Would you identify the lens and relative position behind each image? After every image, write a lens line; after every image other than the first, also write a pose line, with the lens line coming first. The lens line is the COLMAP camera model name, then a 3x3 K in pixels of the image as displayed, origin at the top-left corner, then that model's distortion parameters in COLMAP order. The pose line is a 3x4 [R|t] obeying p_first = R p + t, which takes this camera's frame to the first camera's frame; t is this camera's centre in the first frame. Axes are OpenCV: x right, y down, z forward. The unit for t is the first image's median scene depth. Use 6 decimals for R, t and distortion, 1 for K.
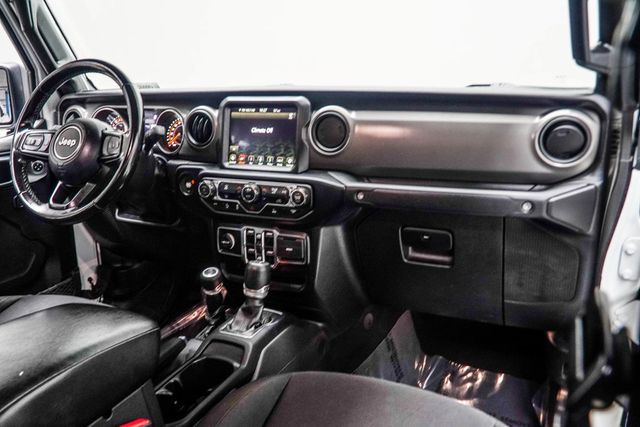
lens RADIAL K [[515.4, 0, 320.0], [0, 515.4, 213.5], [0, 0, 1]] dist [-0.001389, -0.000126]
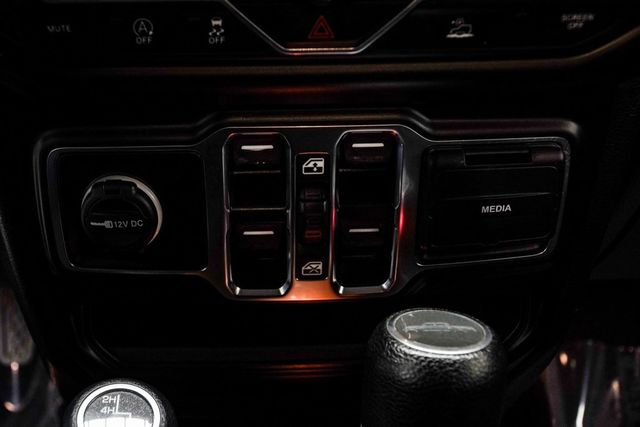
lens RADIAL K [[893.0, 0, 320.0], [0, 893.0, 213.5], [0, 0, 1]] dist [-0.042607, -0.088795]
pose [[0.882433, -0.215403, 0.418226, -0.268195], [0.090749, 0.950259, 0.297946, -0.039382], [-0.461602, -0.224964, 0.858088, 0.731937]]
